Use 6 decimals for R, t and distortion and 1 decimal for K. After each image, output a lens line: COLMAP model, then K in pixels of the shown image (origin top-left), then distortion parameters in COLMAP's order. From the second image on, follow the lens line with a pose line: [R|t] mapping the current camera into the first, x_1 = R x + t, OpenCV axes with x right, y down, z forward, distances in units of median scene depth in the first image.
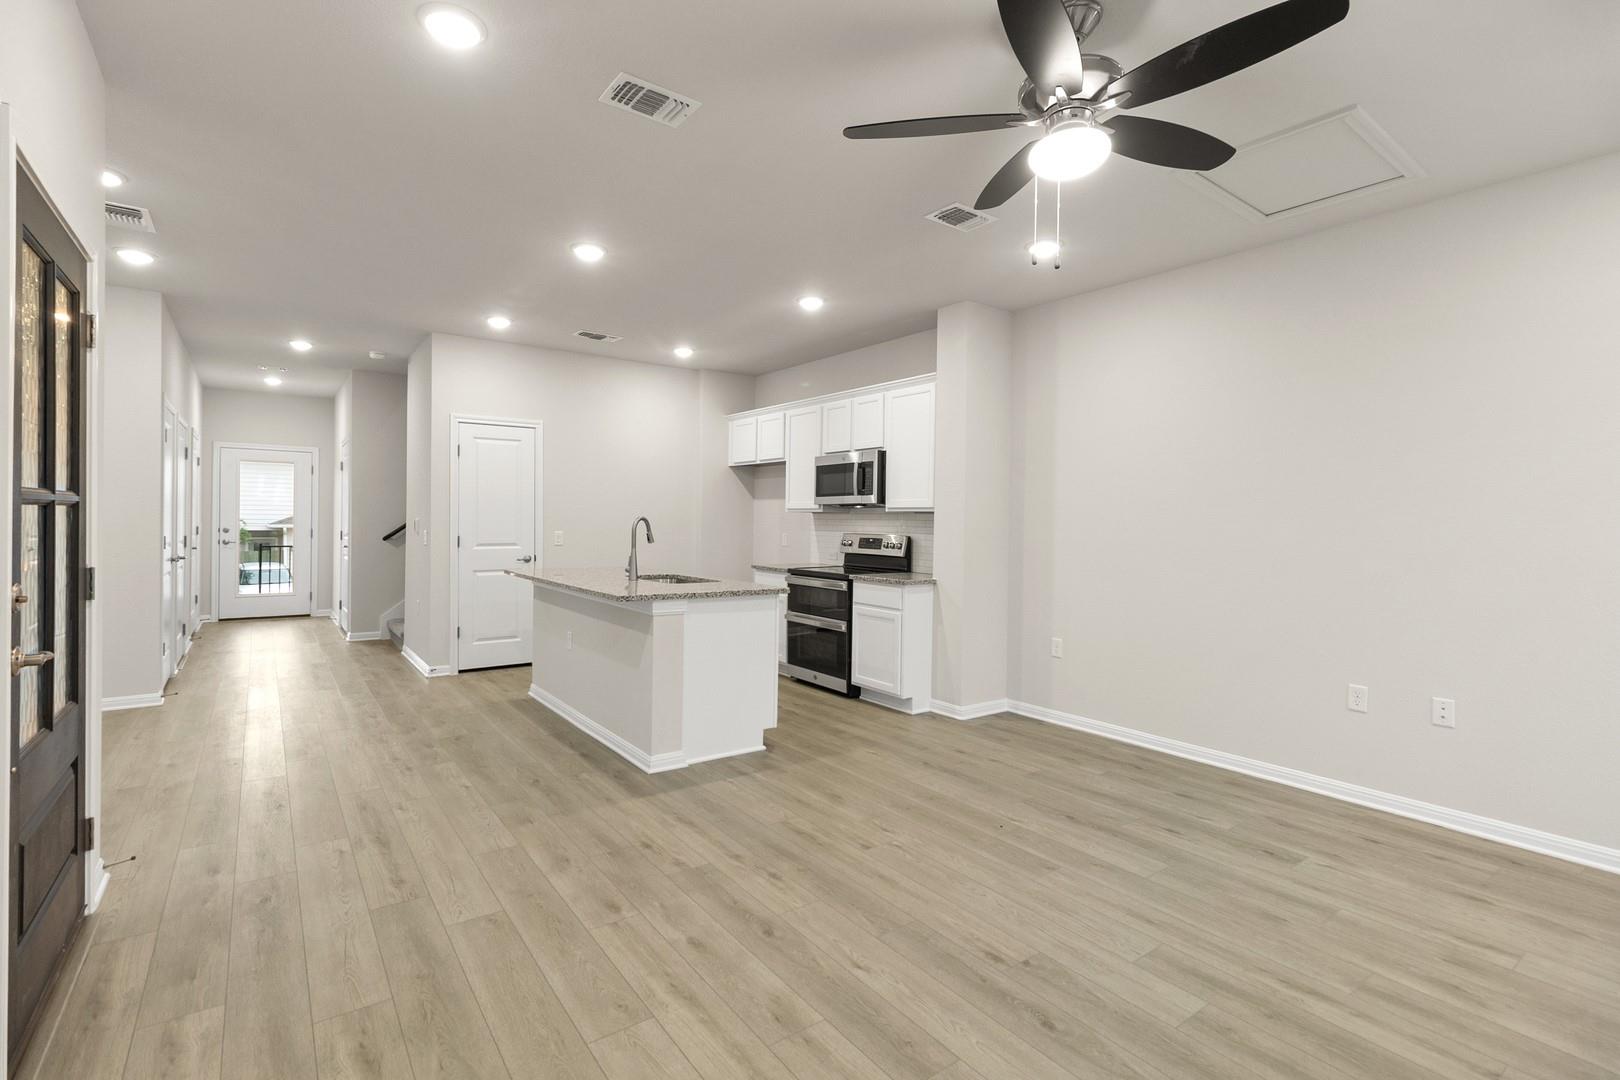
lens RADIAL K [[748.9, 0, 791.7], [0, 748.9, 520.1], [0, 0, 1]] dist [0.004907, 0.000017]
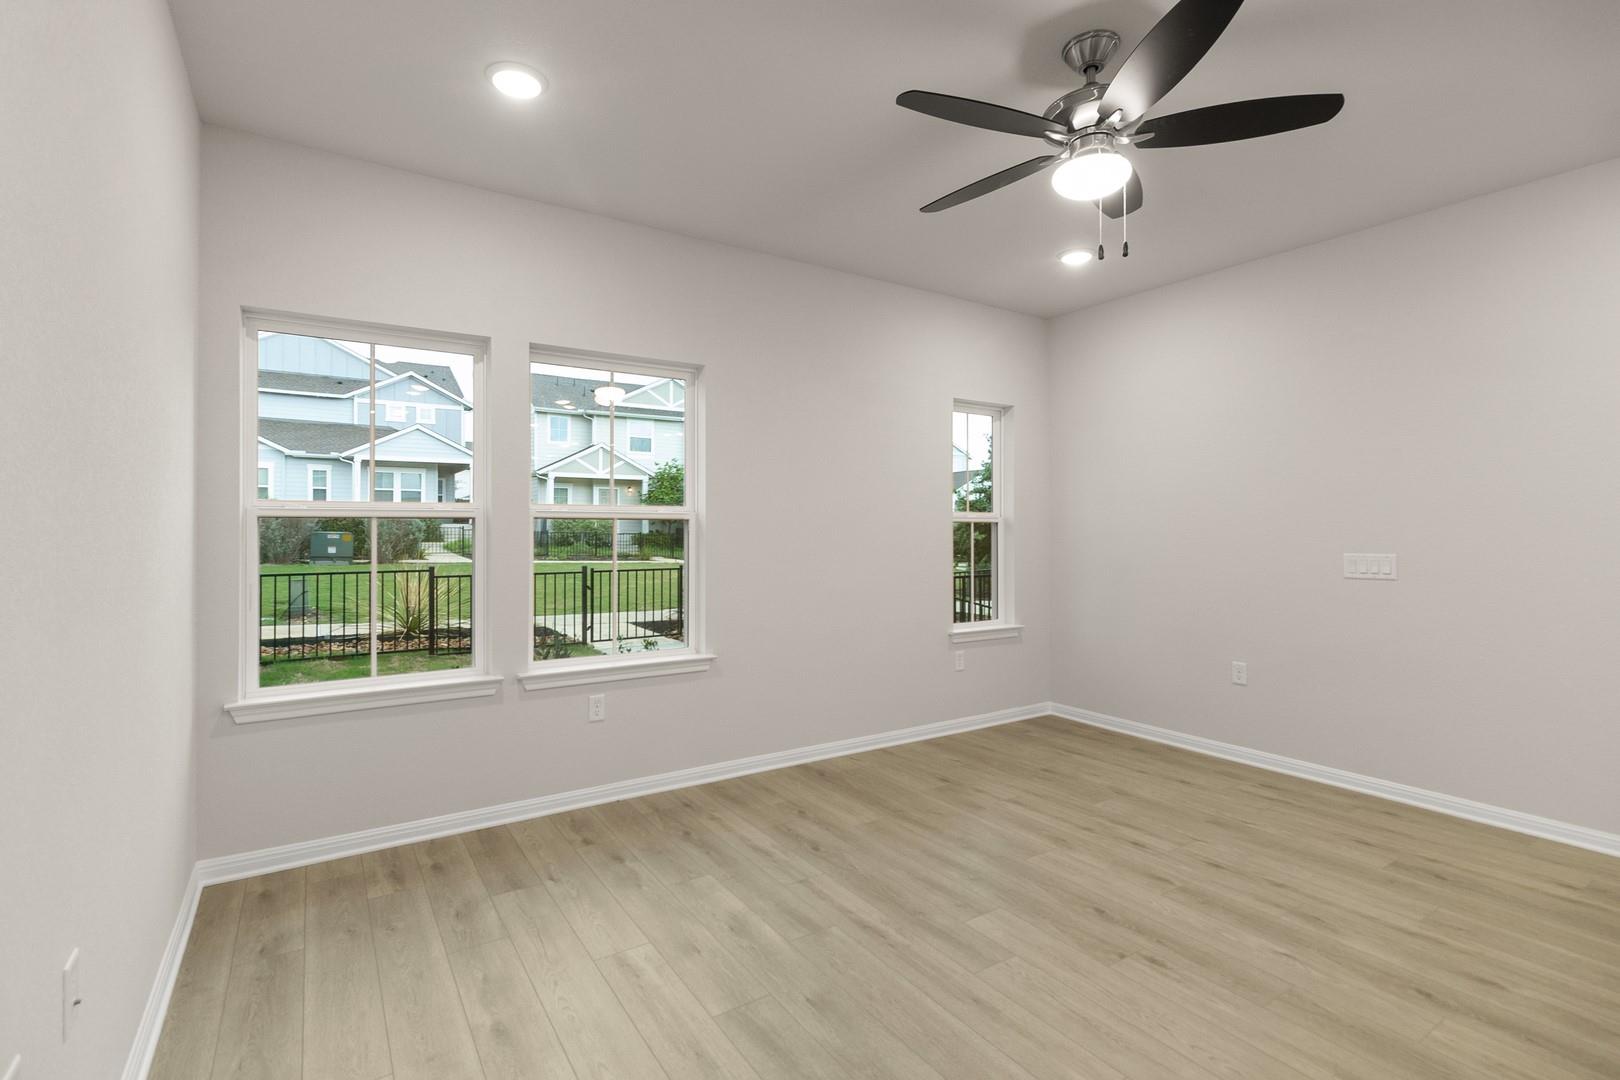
lens RADIAL K [[748.9, 0, 791.4], [0, 748.9, 527.5], [0, 0, 1]] dist [0.004907, 0.000017]
pose [[-0.998332, -0.013479, 0.056138, 0.397666], [-0.013812, 0.999889, -0.005536, 0.009151], [-0.056058, -0.006303, -0.998408, 1.144229]]
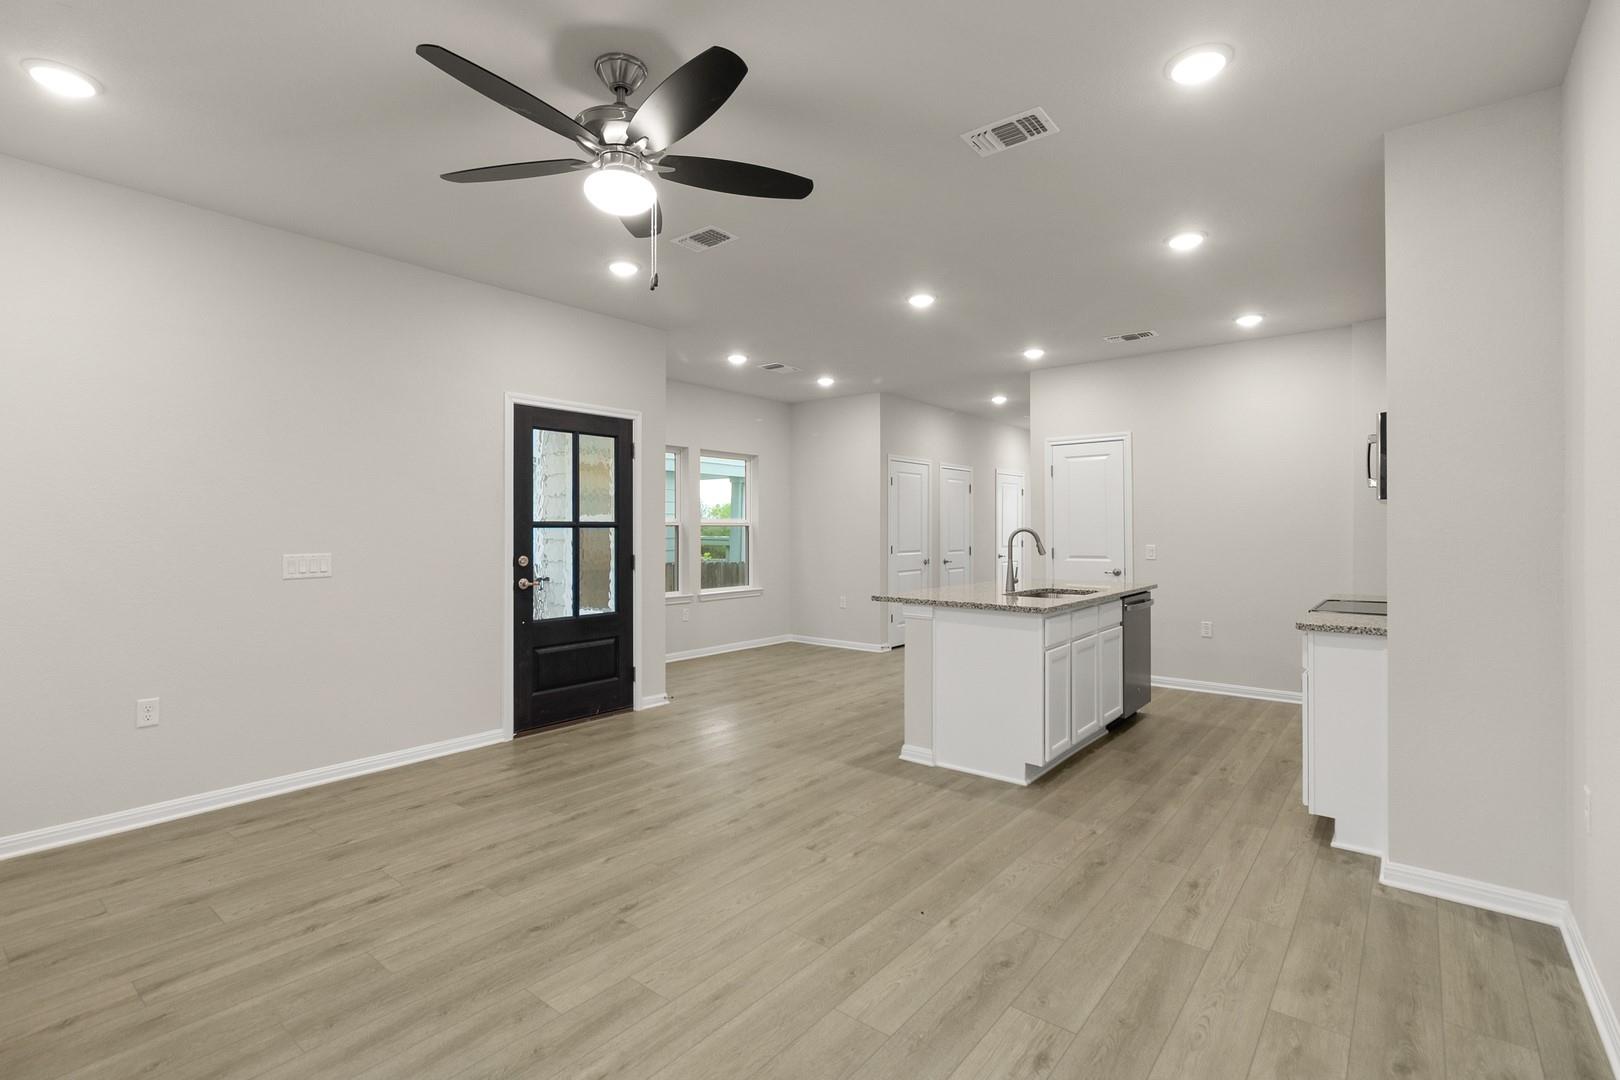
lens RADIAL K [[748.9, 0, 795.1], [0, 748.9, 533.0], [0, 0, 1]] dist [0.004907, 0.000017]
pose [[0.254834, -0.010308, -0.966930, 0.818482], [0.005143, 0.999943, -0.009304, 0.011037], [0.966971, -0.002601, 0.254873, 0.538578]]
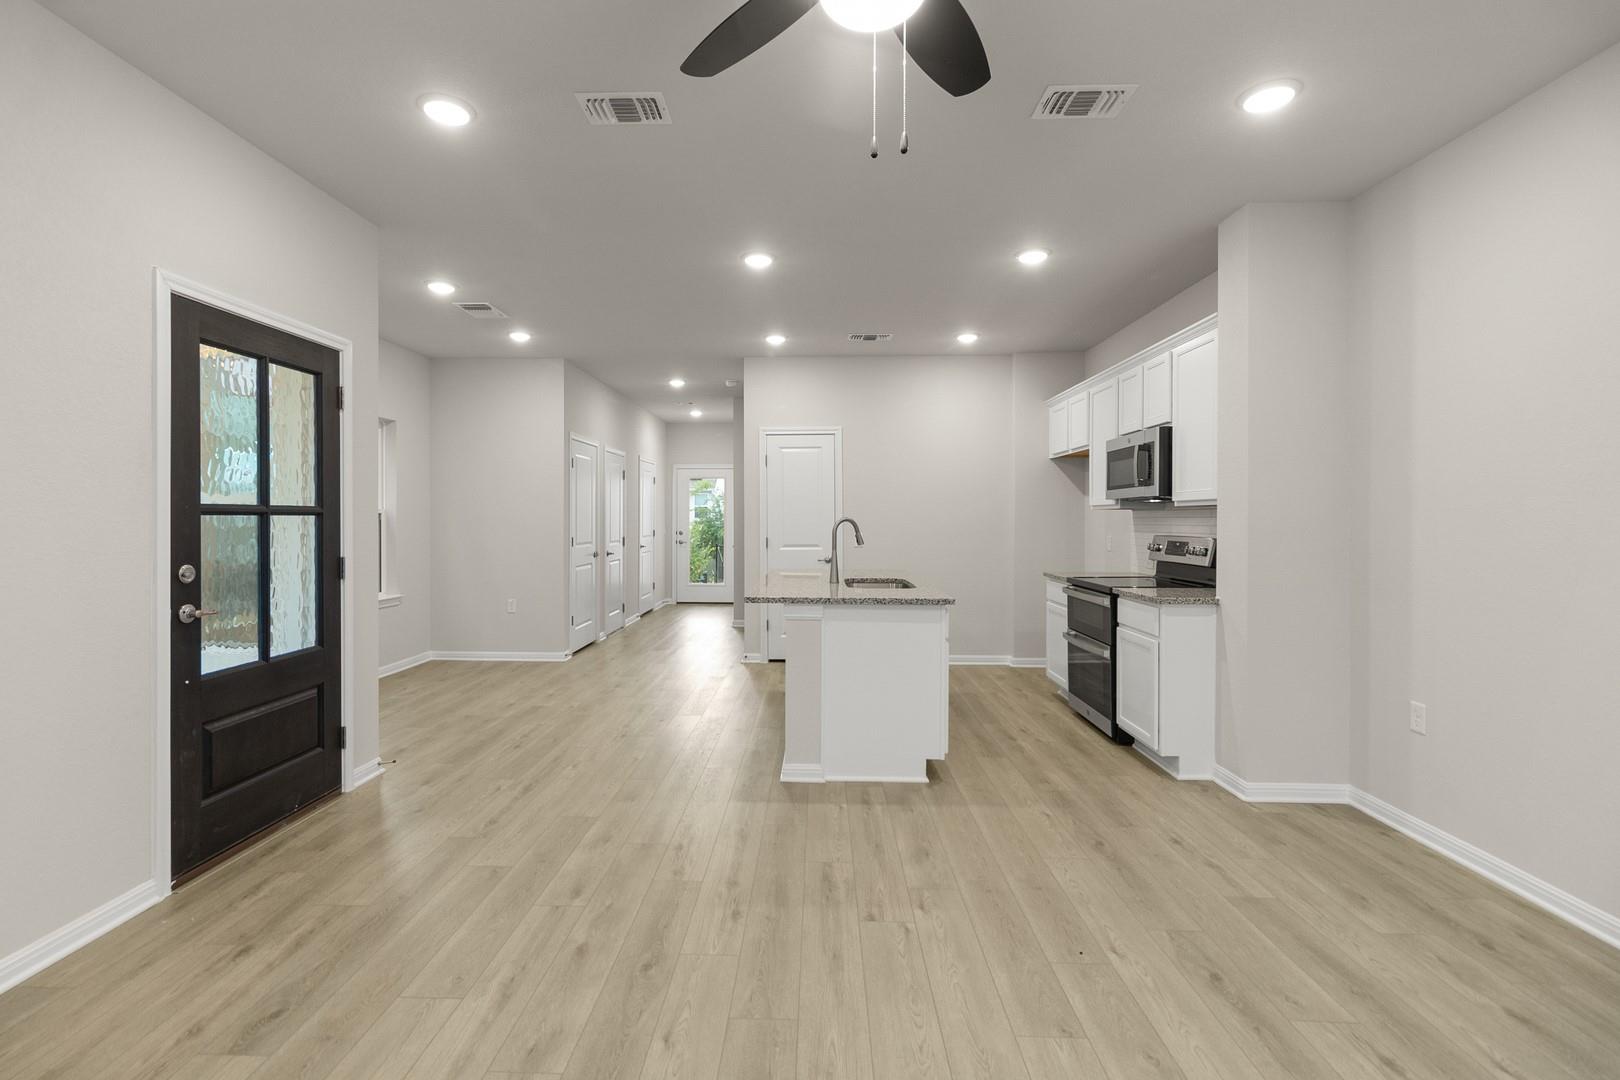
lens RADIAL K [[748.9, 0, 787.3], [0, 748.9, 521.6], [0, 0, 1]] dist [0.004907, 0.000017]
pose [[0.788399, -0.011220, -0.615062, 0.401979], [0.010389, 0.999934, -0.004925, 0.004930], [0.615077, -0.002507, 0.788463, 0.224852]]
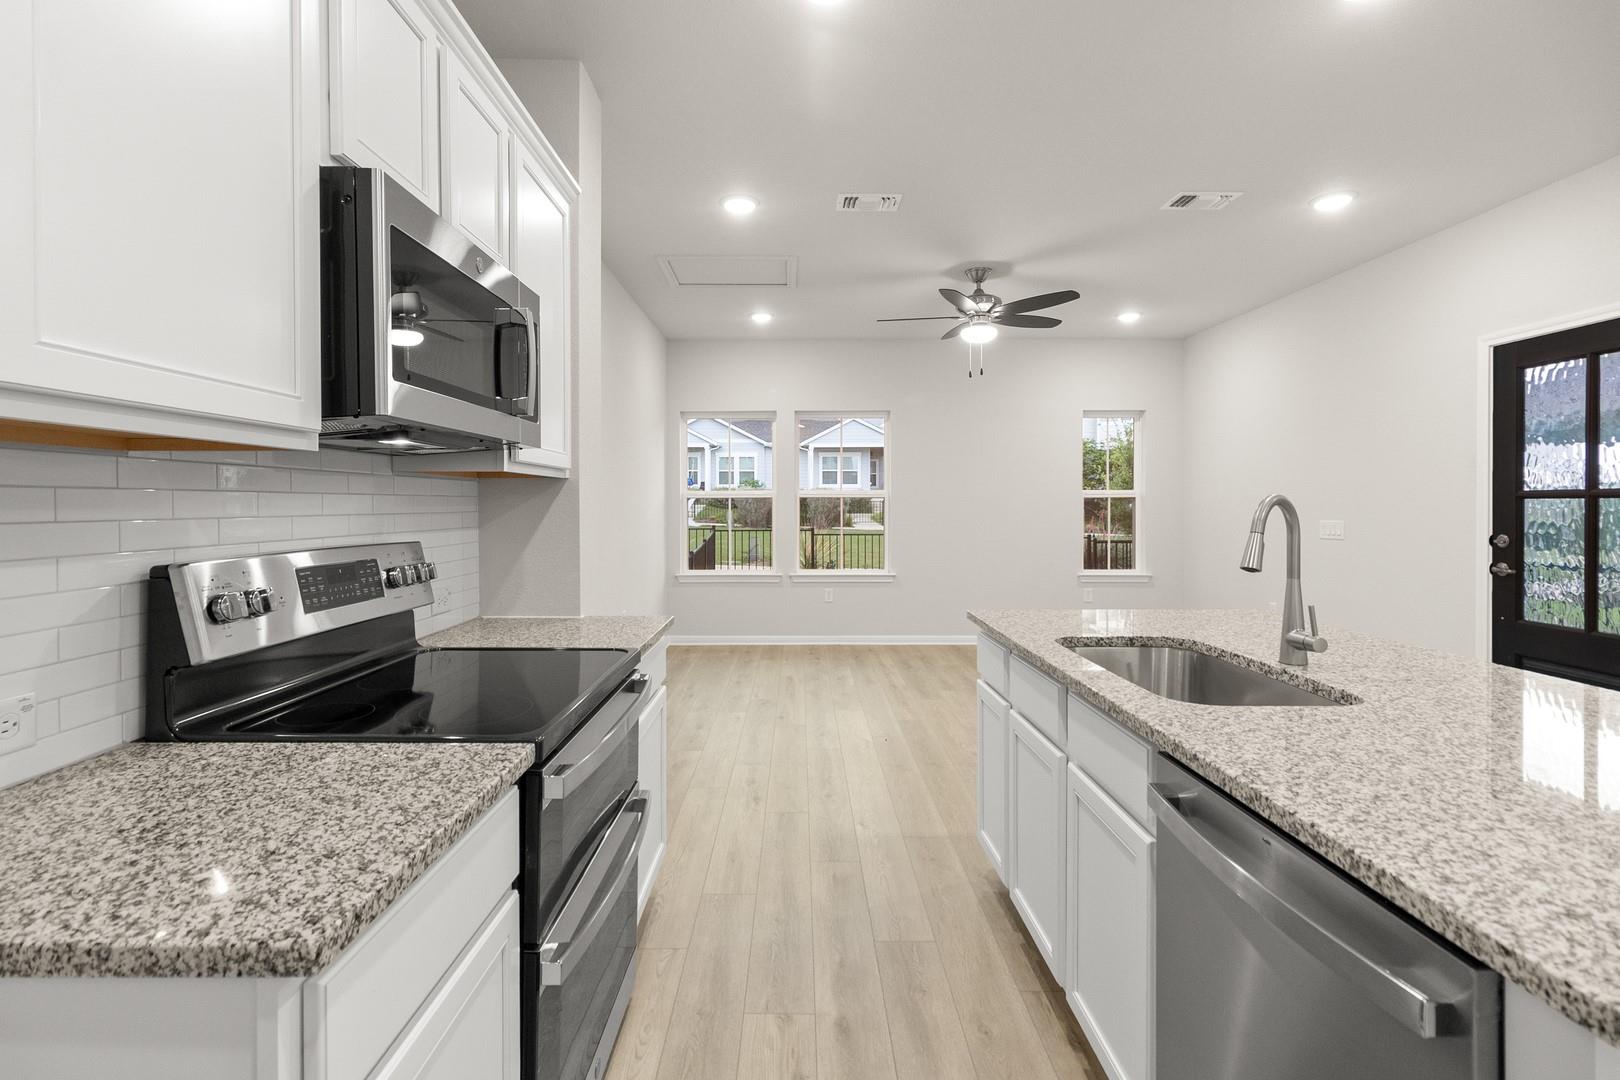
lens RADIAL K [[748.9, 0, 798.0], [0, 748.9, 510.5], [0, 0, 1]] dist [0.004907, 0.000017]
pose [[-0.812775, -0.019562, 0.582249, -0.267078], [-0.013243, 0.999798, 0.015105, 0.001506], [-0.582427, 0.004566, -0.812870, 1.707687]]
